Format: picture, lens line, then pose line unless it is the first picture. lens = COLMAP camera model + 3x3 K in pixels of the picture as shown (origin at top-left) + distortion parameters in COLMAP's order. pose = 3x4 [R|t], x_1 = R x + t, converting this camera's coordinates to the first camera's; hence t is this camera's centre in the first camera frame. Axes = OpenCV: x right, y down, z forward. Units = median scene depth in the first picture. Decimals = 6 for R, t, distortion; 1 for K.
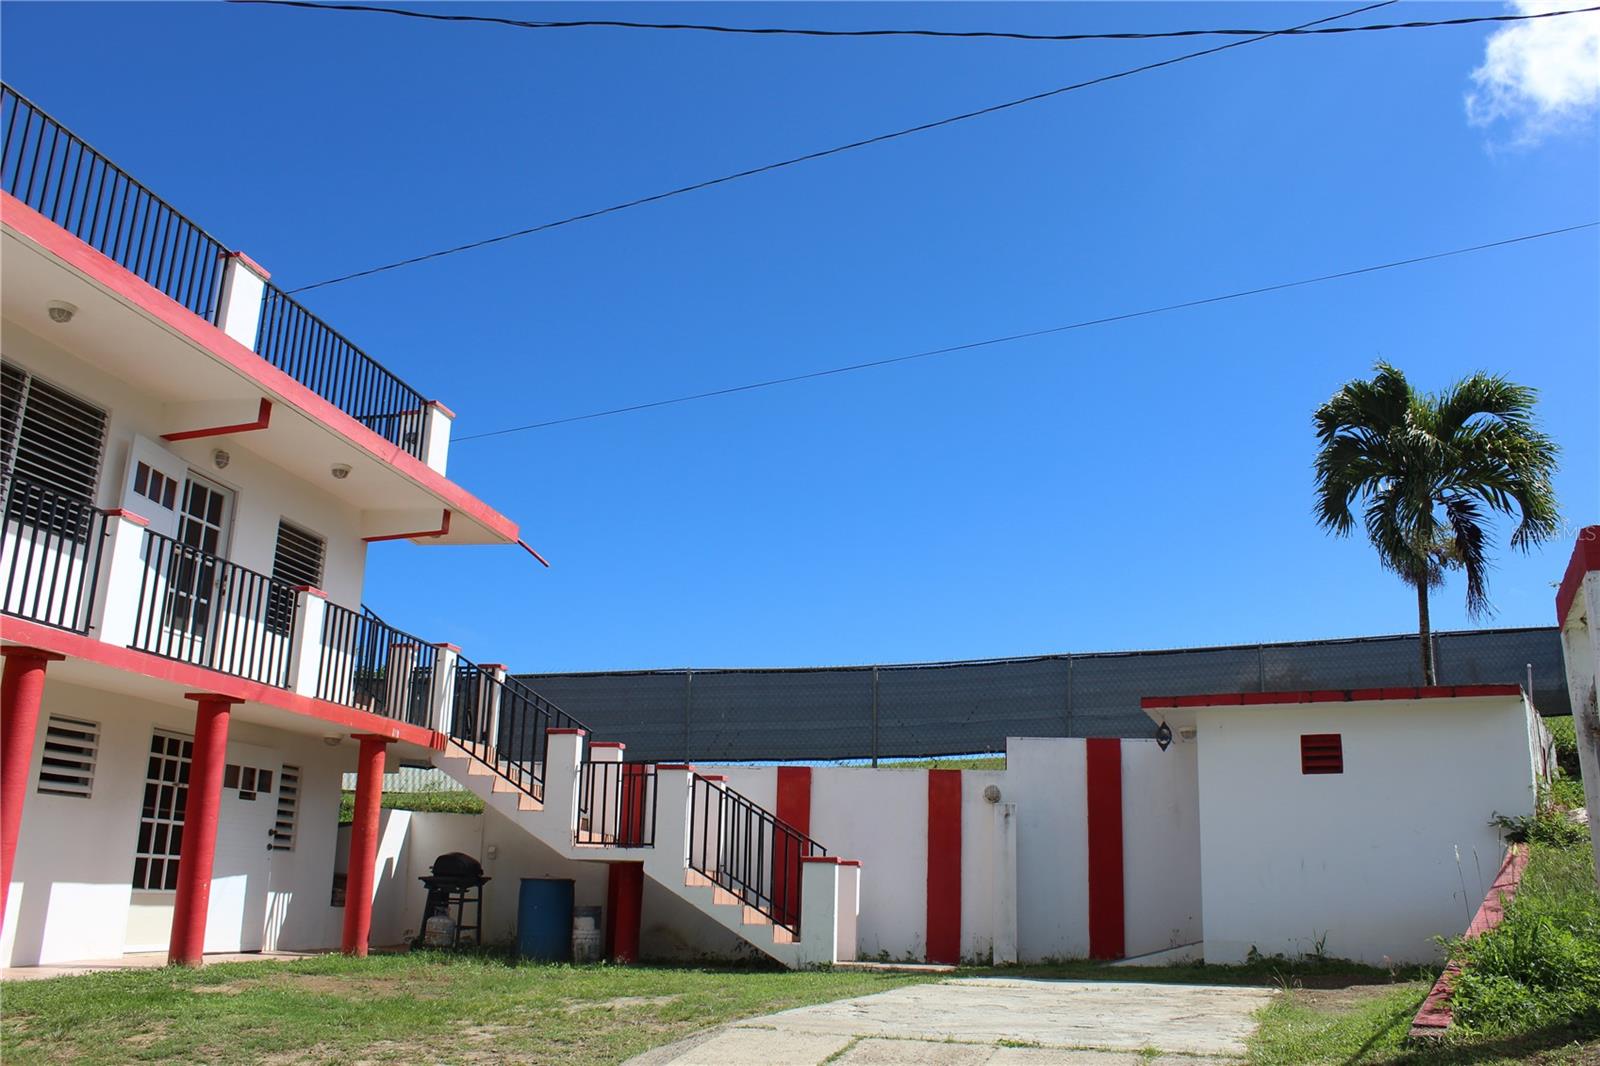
lens RADIAL K [[1350.1, 0, 820.6], [0, 1350.1, 529.3], [0, 0, 1]] dist [-0.158948, 0.135772]
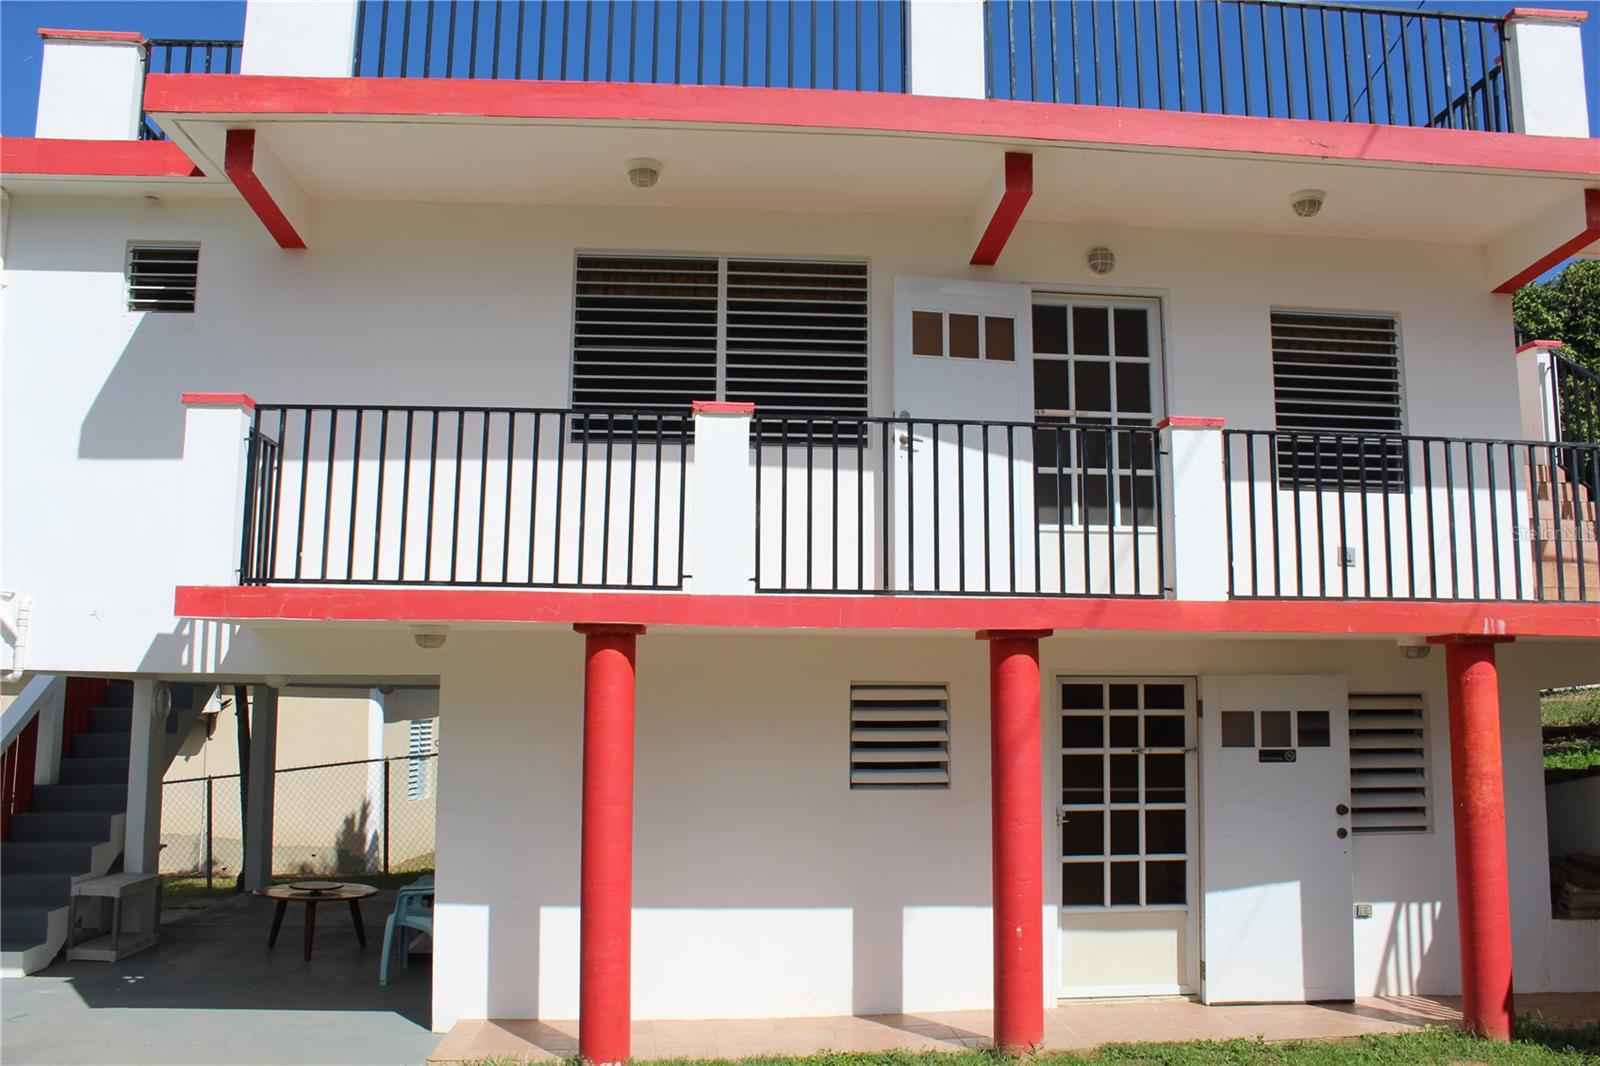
lens RADIAL K [[1350.1, 0, 807.1], [0, 1350.1, 530.1], [0, 0, 1]] dist [-0.158948, 0.135772]
pose [[0.283183, -0.151140, -0.947082, 0.123316], [0.252151, 0.964497, -0.078524, 0.098880], [0.925325, -0.216571, 0.311239, 0.664876]]
